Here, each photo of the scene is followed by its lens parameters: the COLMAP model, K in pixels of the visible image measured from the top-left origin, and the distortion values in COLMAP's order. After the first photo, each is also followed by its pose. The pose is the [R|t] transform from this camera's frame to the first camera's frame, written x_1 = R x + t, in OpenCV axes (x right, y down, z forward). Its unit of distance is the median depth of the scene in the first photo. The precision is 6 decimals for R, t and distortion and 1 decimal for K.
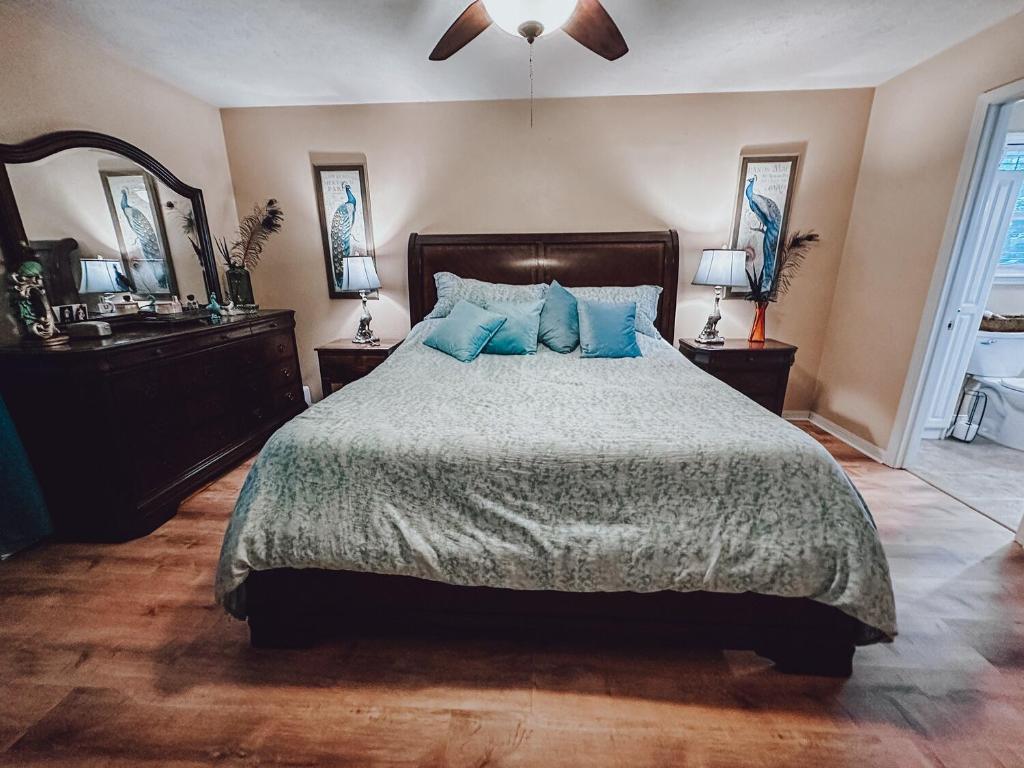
lens RADIAL K [[424.8, 0, 512.0], [0, 424.8, 384.0], [0, 0, 1]] dist [-0.000967, -0.000178]
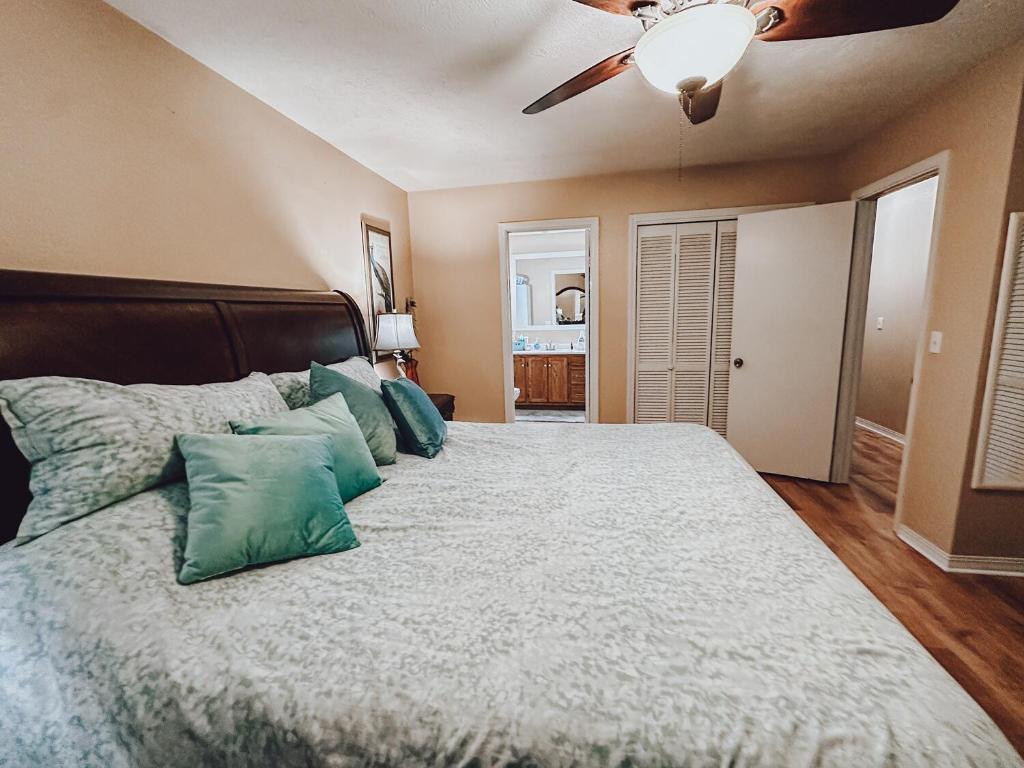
lens RADIAL K [[424.8, 0, 512.0], [0, 424.8, 384.0], [0, 0, 1]] dist [-0.000967, -0.000178]
pose [[0.109352, -0.165176, 0.980183, -0.446604], [0.299603, 0.945715, 0.125943, -0.197519], [-0.947777, 0.279893, 0.152903, 0.612056]]
